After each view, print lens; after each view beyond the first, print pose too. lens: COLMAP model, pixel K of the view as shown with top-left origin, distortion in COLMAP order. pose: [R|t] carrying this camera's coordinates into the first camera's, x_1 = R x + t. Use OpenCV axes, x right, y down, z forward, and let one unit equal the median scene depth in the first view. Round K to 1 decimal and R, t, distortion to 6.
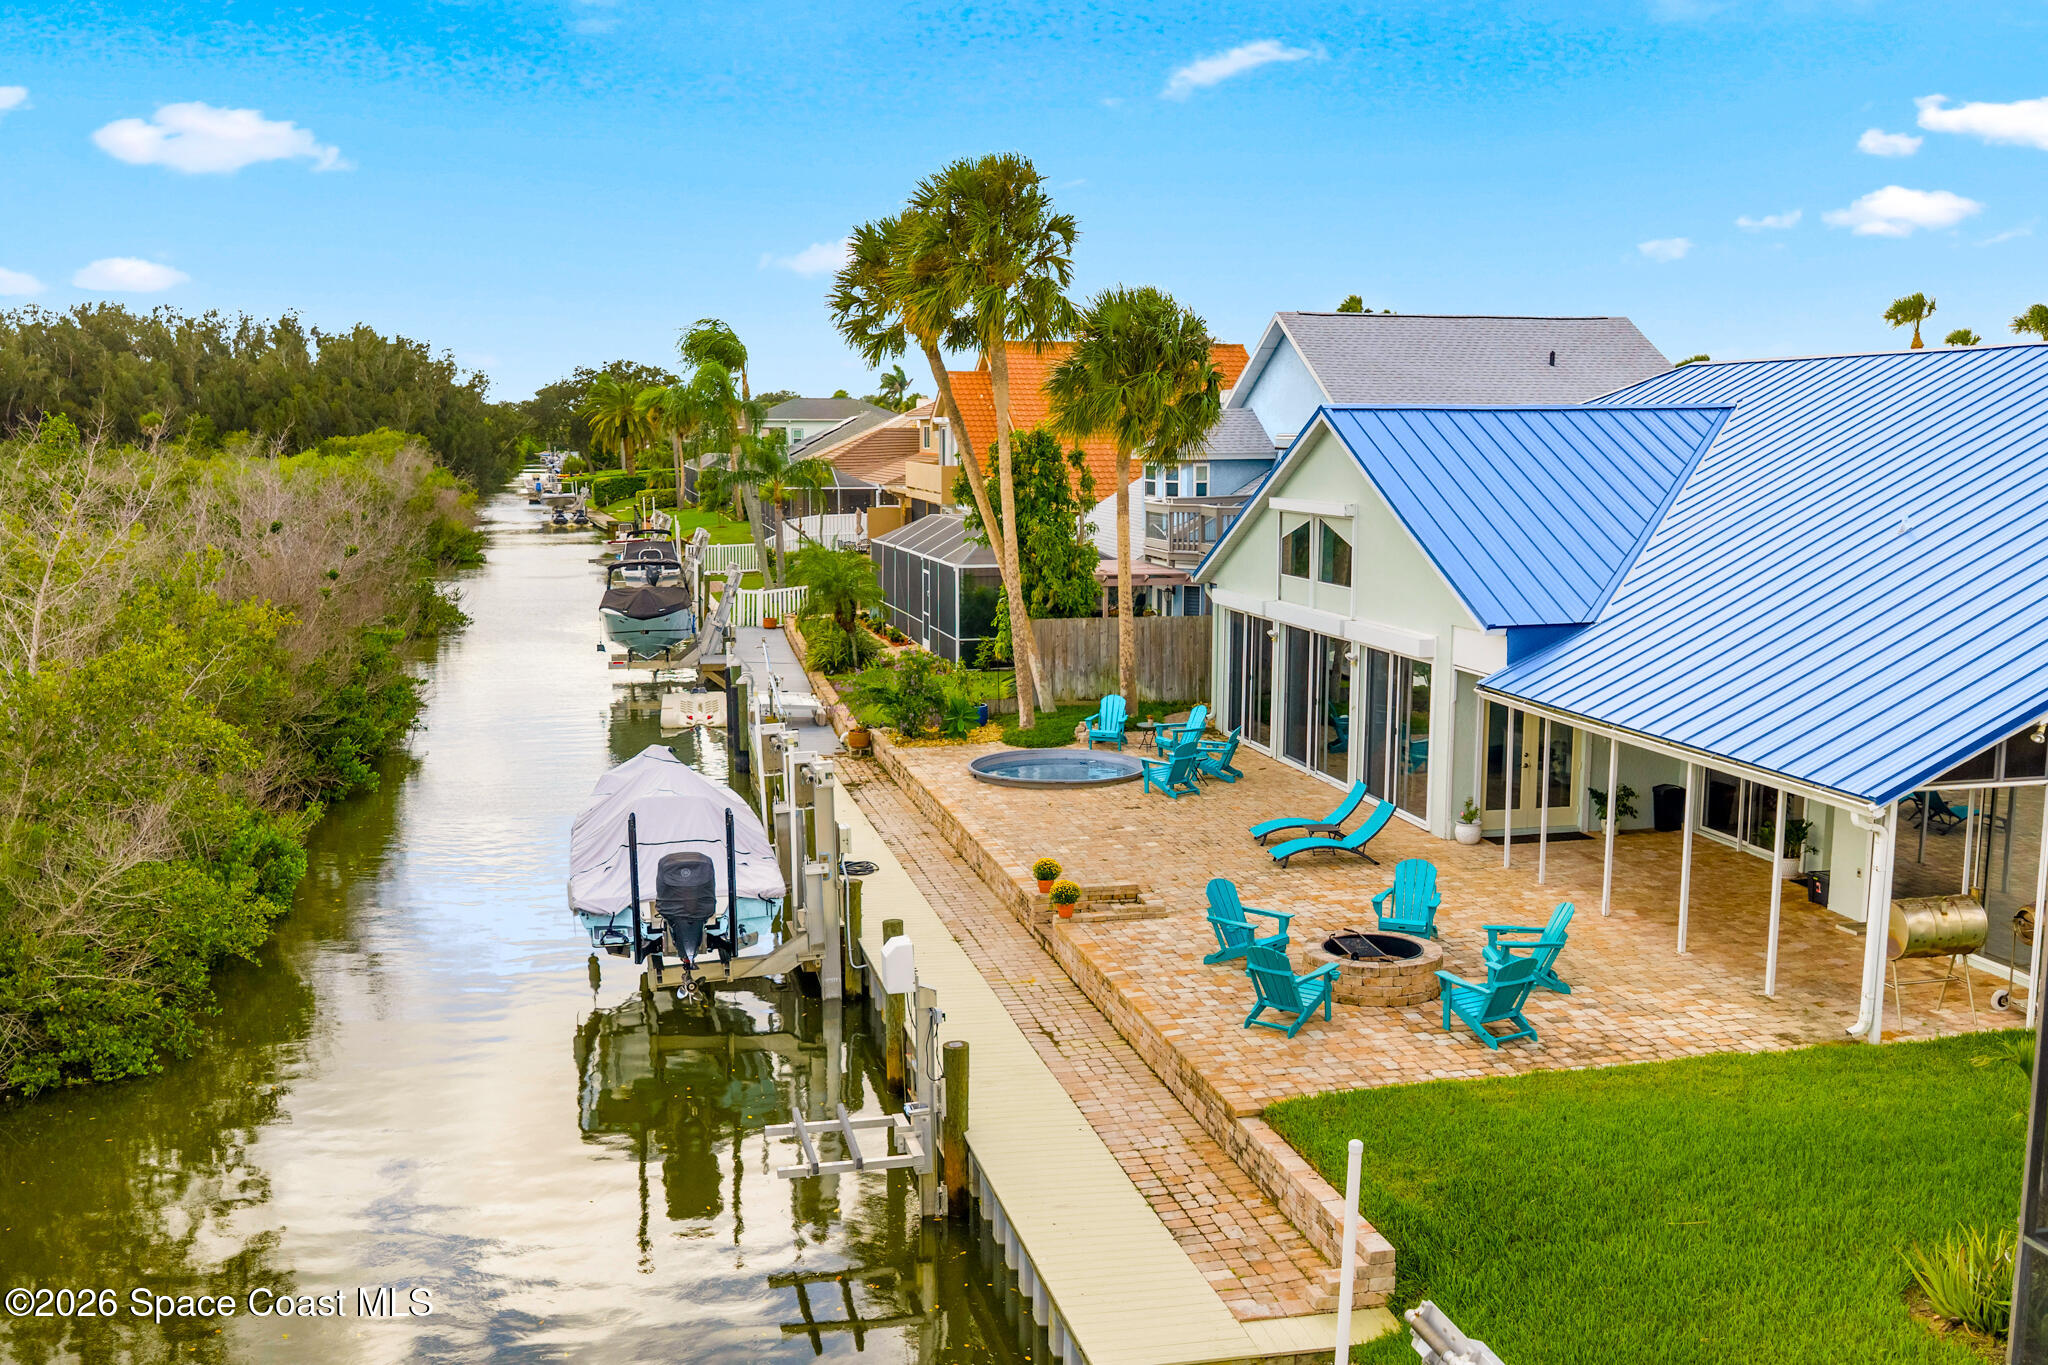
lens RADIAL K [[1846.9, 0, 979.8], [0, 1846.9, 690.0], [0, 0, 1]] dist [-0.001864, -0.009027]
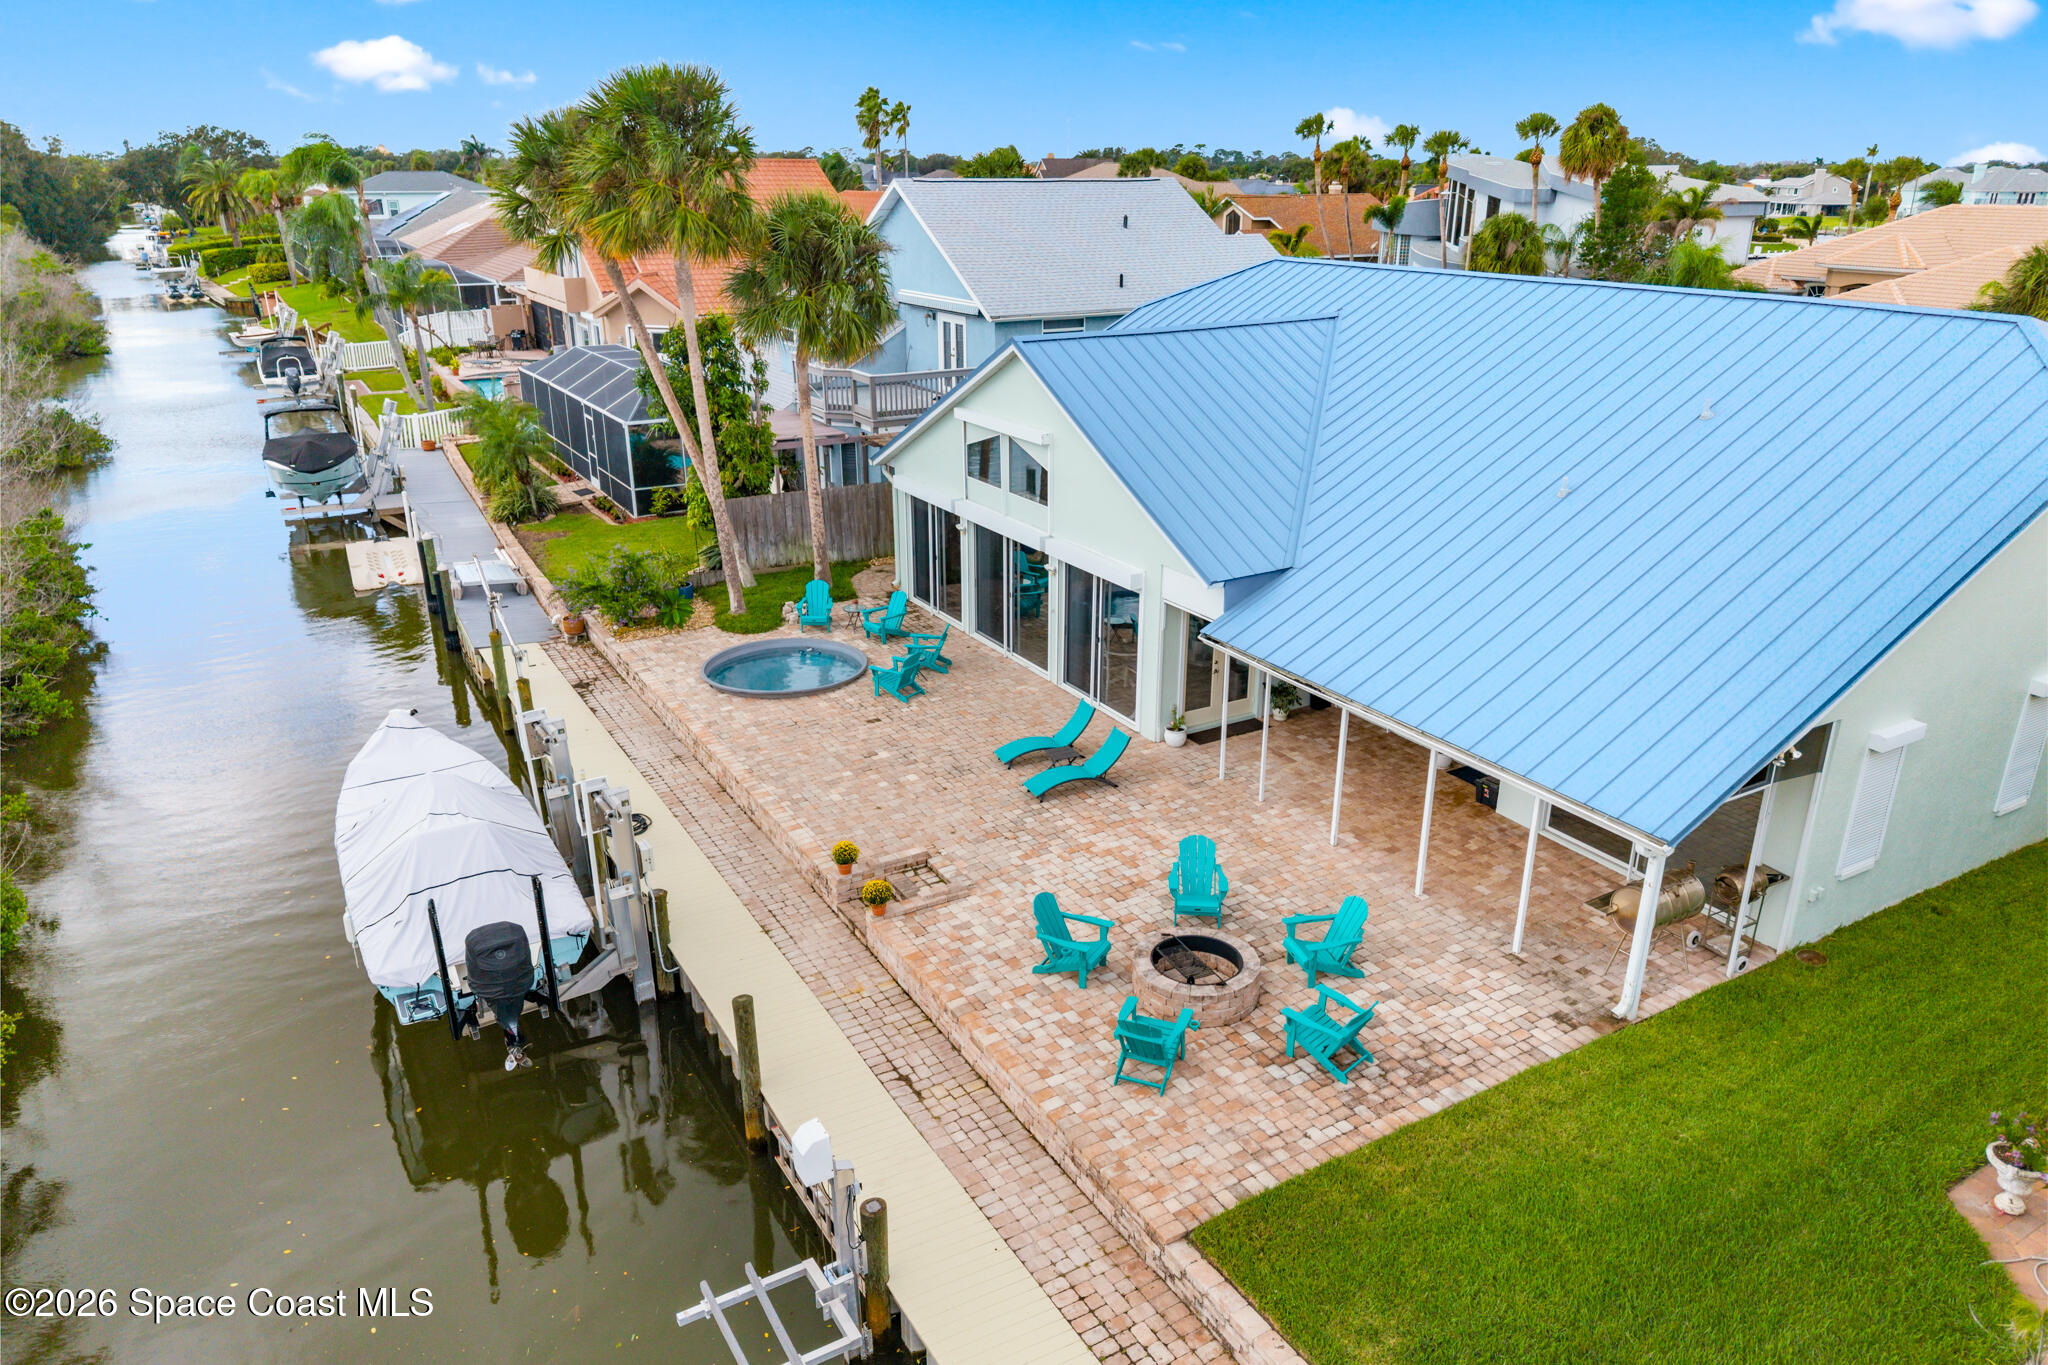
lens RADIAL K [[1390.6, 0, 1024.0], [0, 1390.6, 682.5], [0, 0, 1]] dist [0.014173, -0.026994]
pose [[0.951276, -0.106870, 0.289227, -0.061837], [0.044577, 0.975826, 0.213955, -0.118717], [-0.305100, -0.190638, 0.933044, 0.175864]]
